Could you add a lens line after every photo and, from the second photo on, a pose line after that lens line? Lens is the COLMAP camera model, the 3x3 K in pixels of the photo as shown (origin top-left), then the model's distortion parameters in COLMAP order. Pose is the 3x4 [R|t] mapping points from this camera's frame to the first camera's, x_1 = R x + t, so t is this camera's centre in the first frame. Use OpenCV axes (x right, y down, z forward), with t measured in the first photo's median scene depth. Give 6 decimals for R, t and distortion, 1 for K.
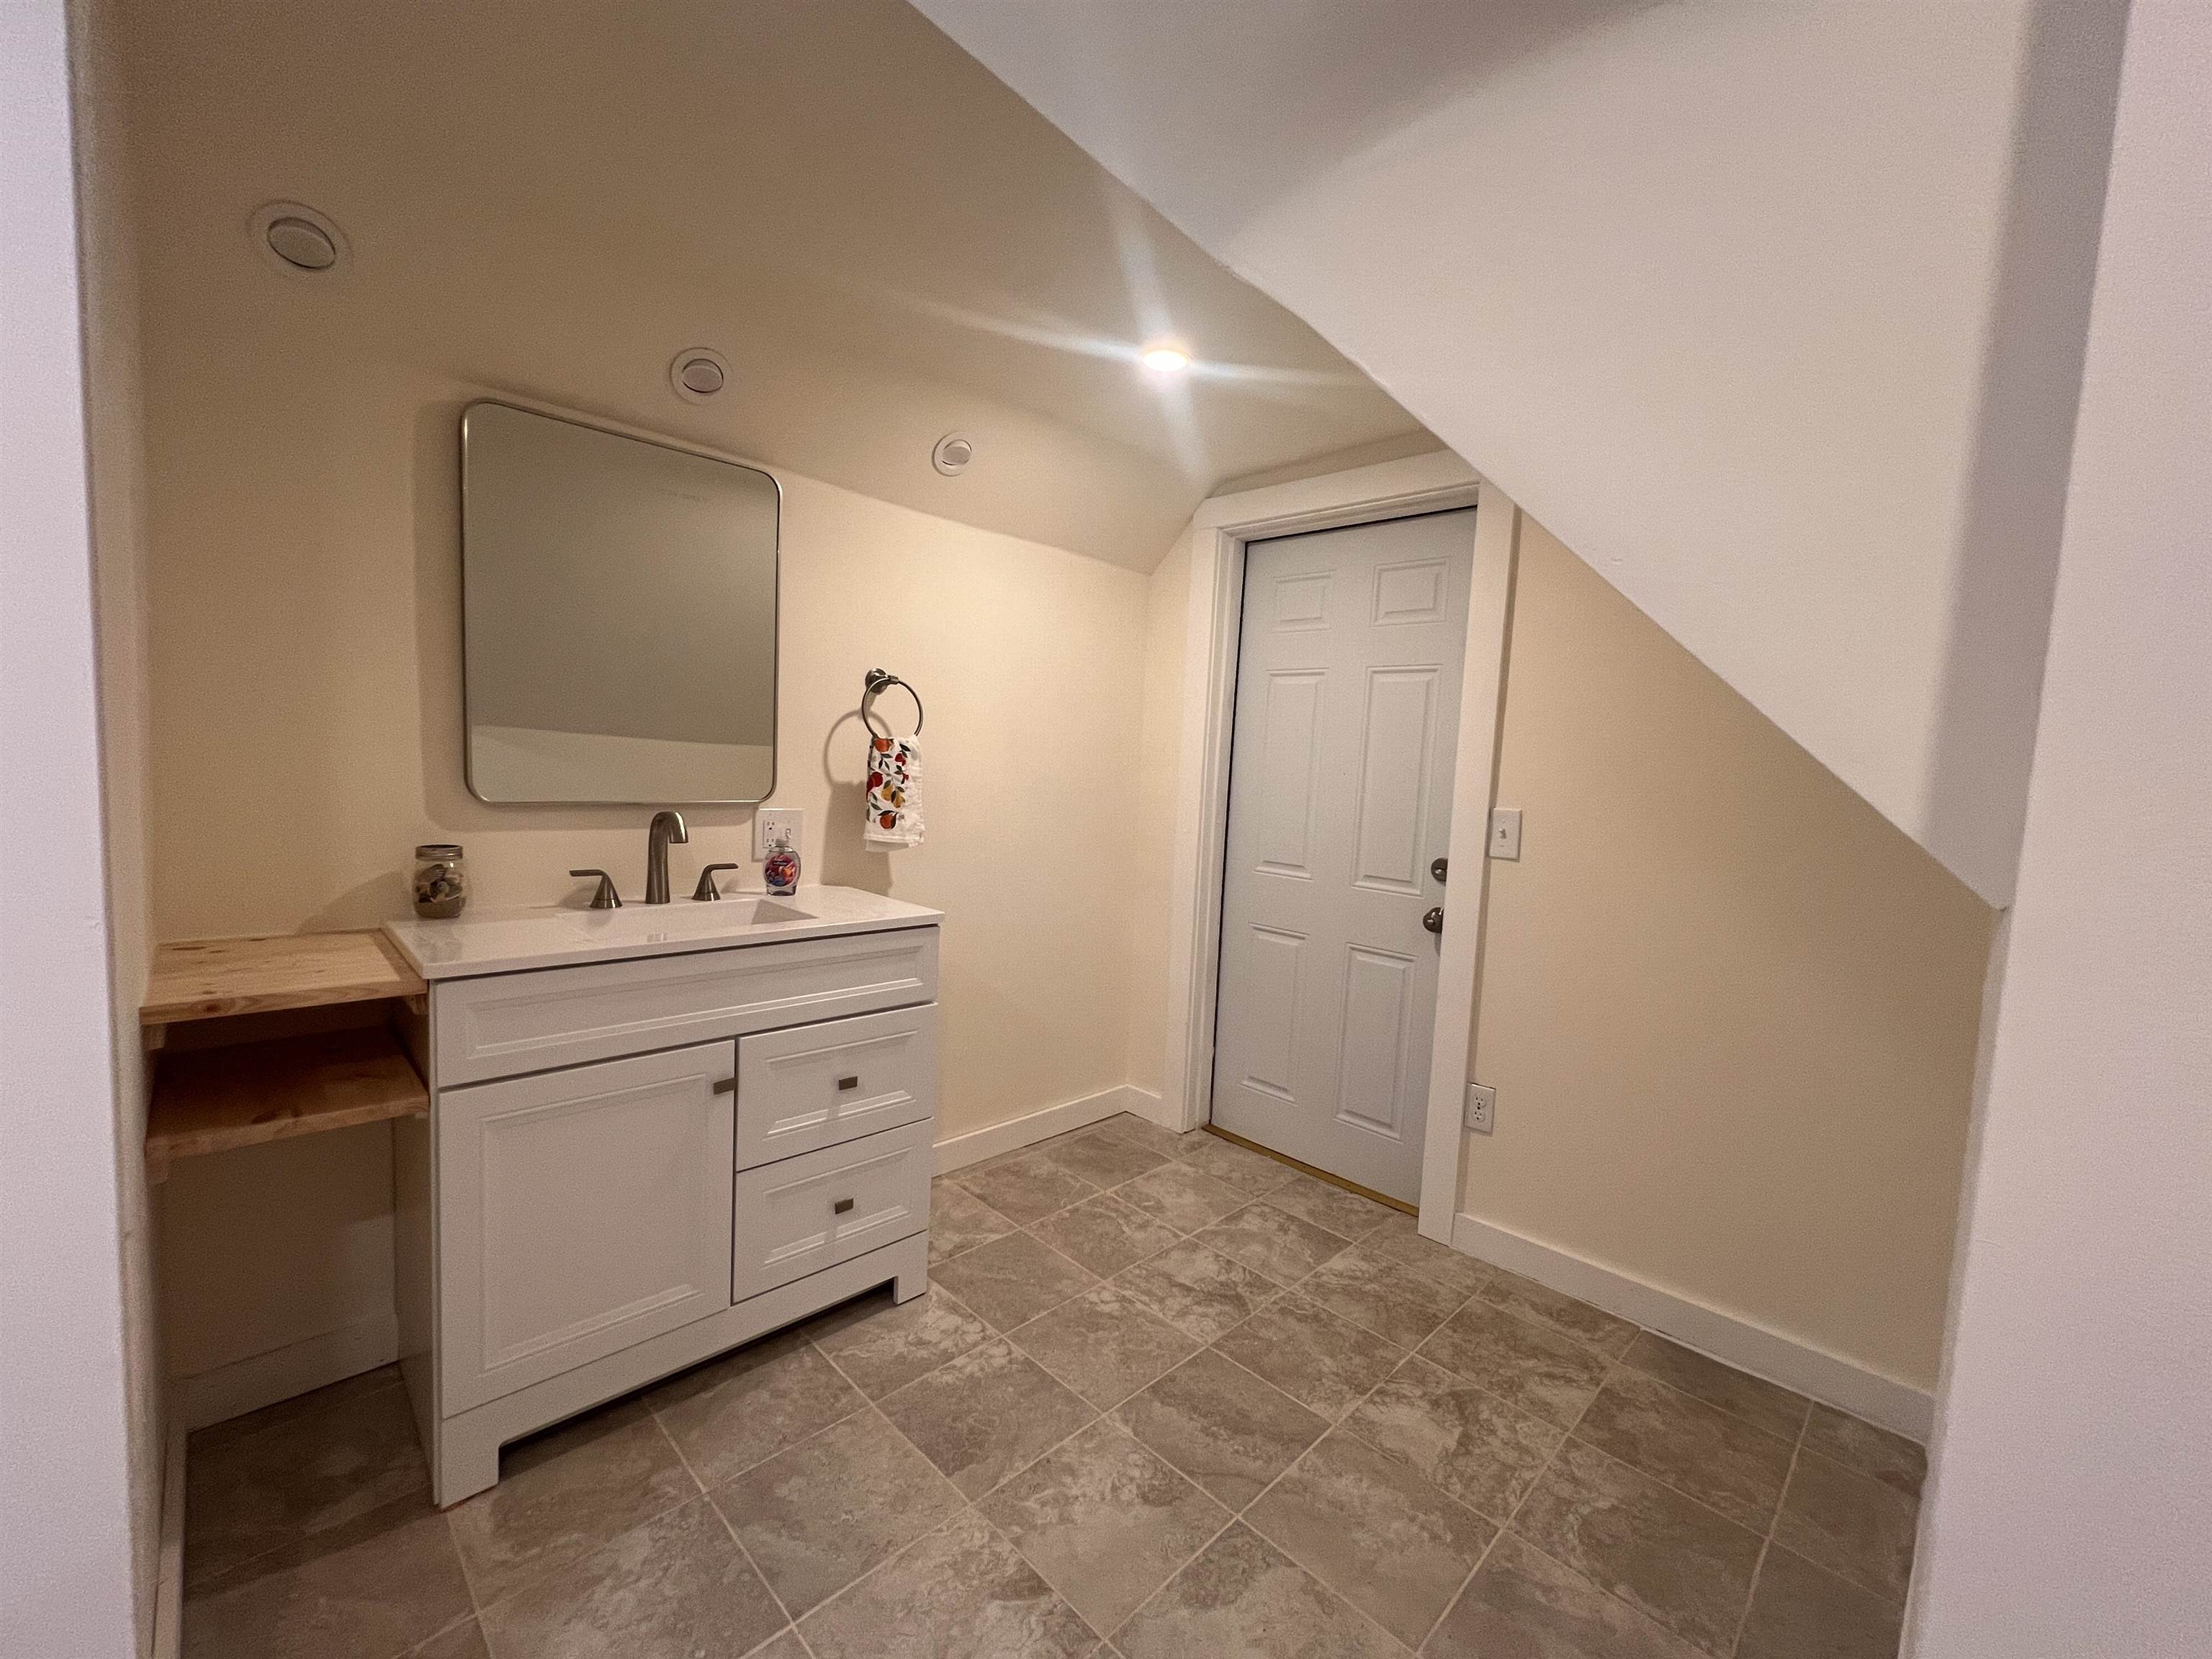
lens RADIAL K [[896.3, 0, 1106.0], [0, 896.3, 829.5], [0, 0, 1]] dist [-0.000295, 0.000734]
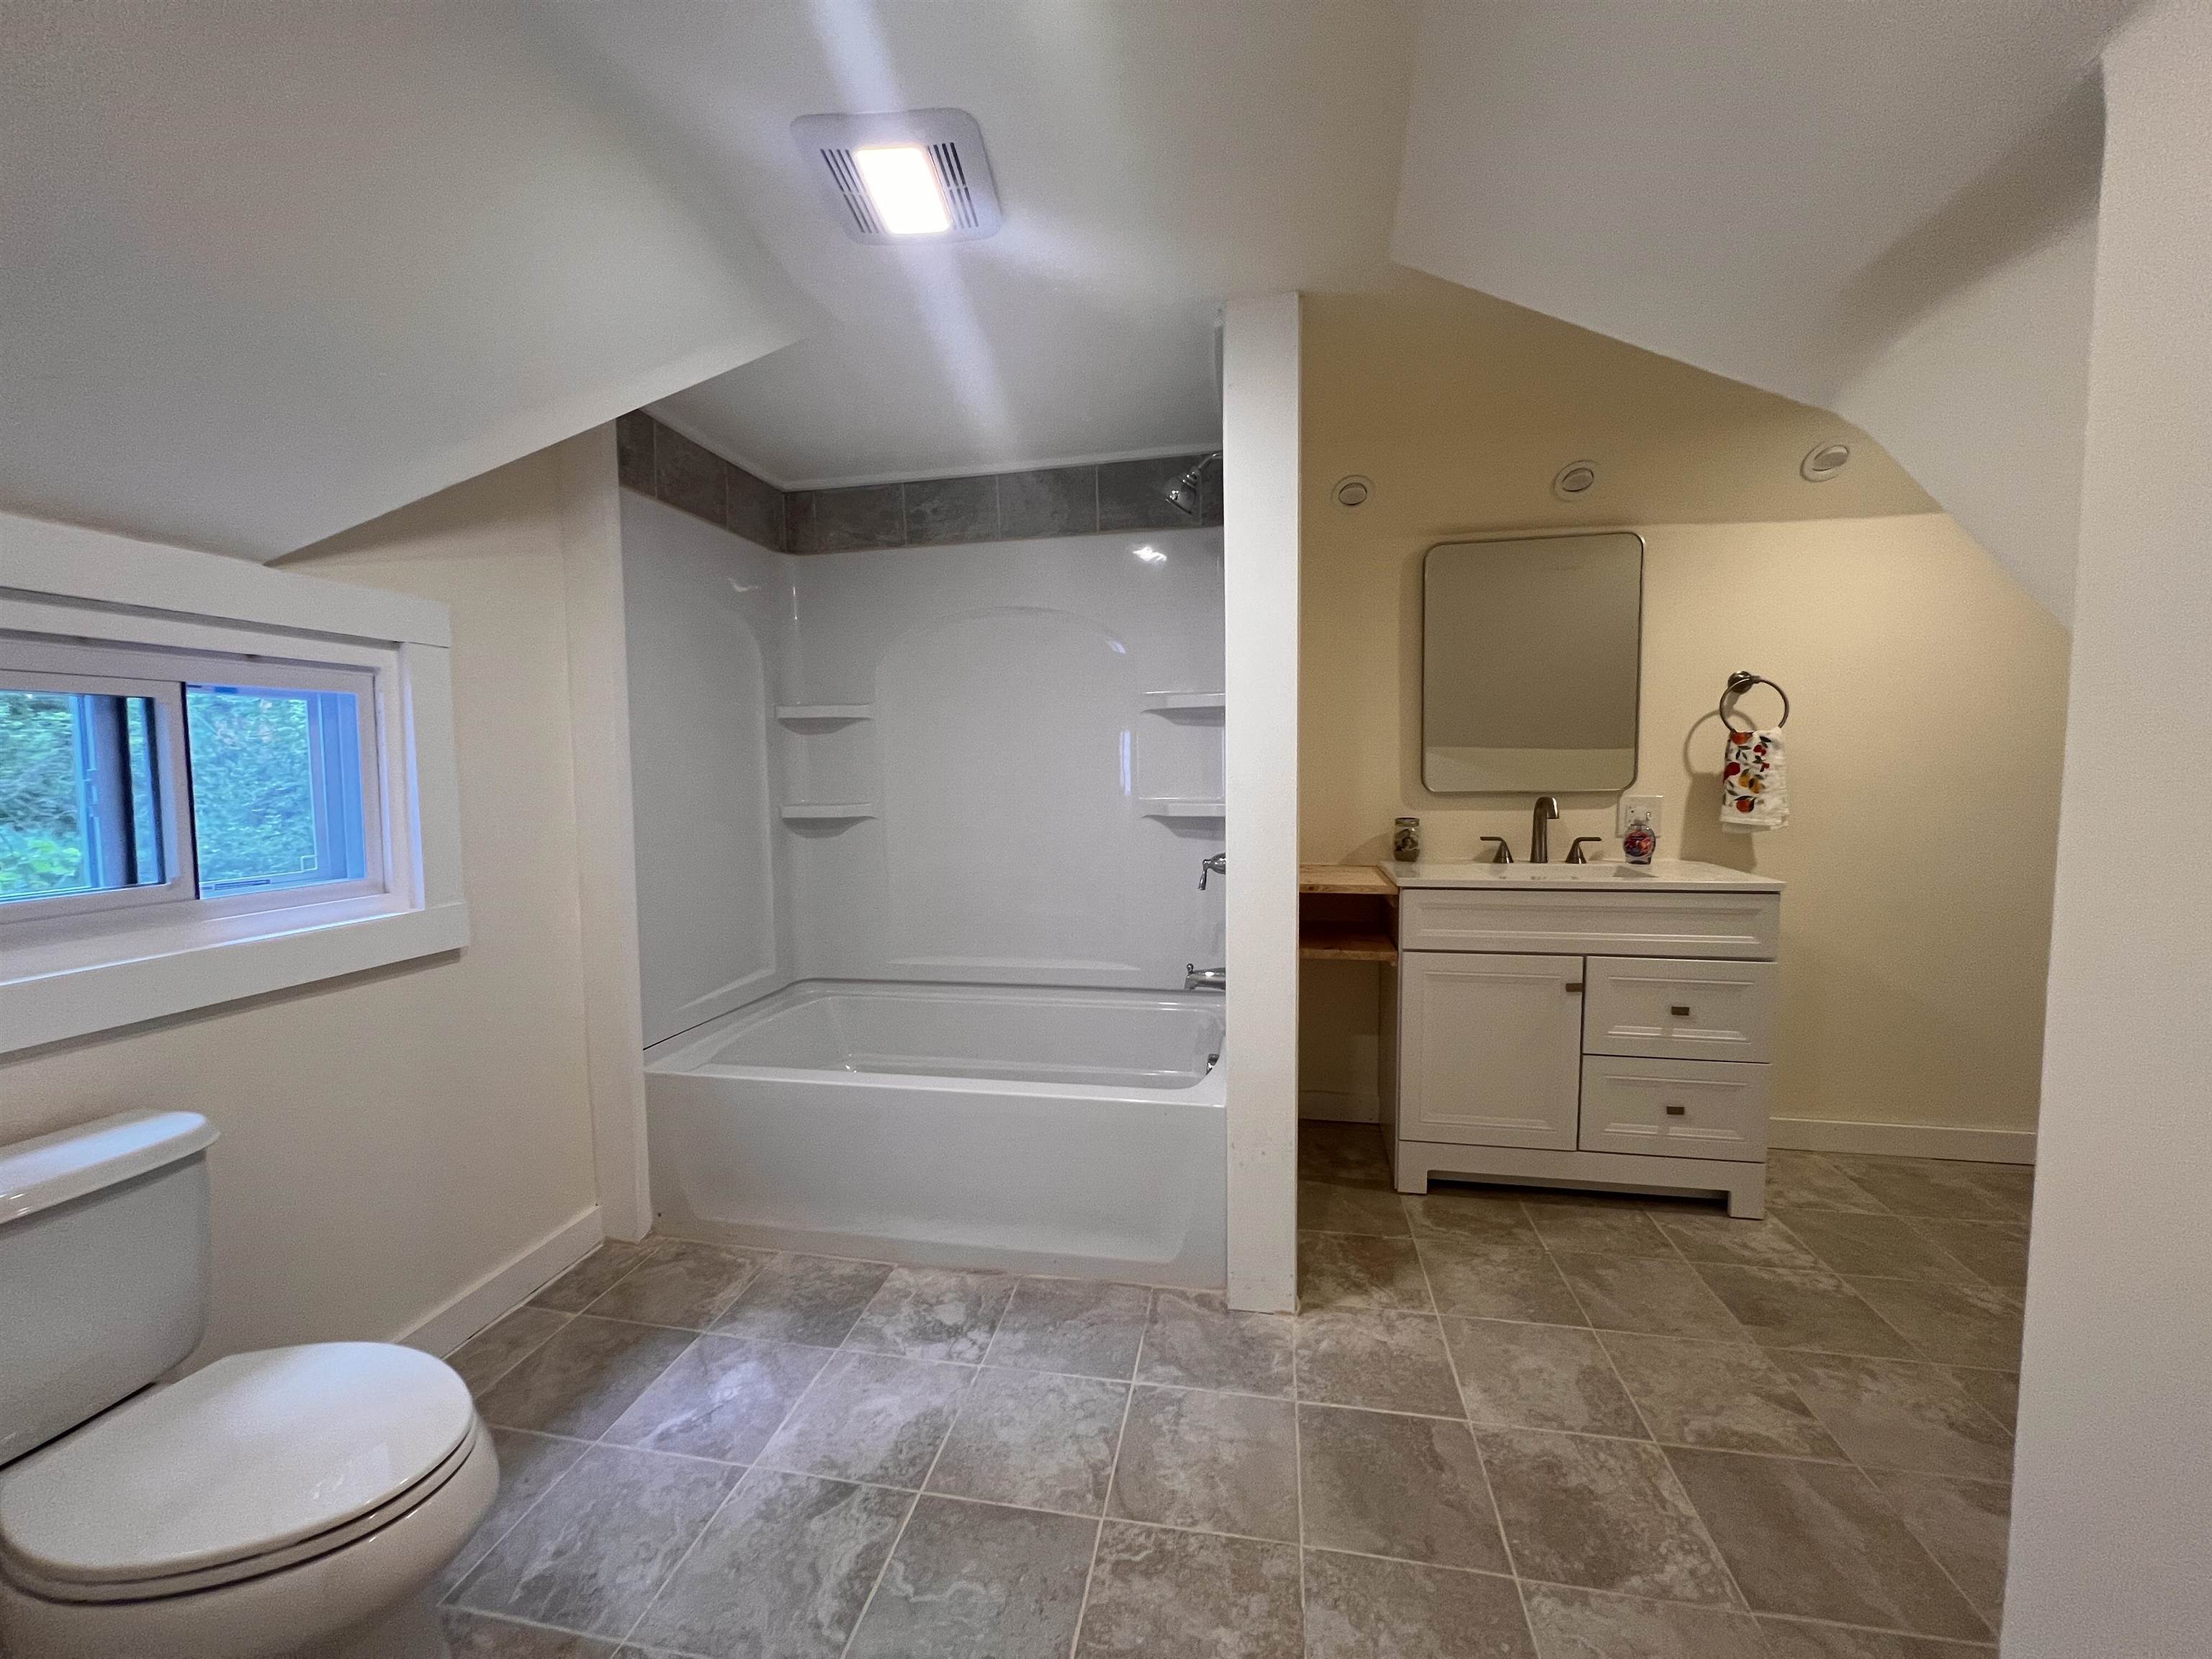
lens RADIAL K [[854.7, 0, 1106.0], [0, 854.7, 829.5], [0, 0, 1]] dist [0.002382, 0.000080]
pose [[0.554169, 0.015363, -0.832263, 0.239013], [-0.025763, 0.999667, 0.001299, 0.046245], [0.832006, 0.020722, 0.554380, -0.307899]]
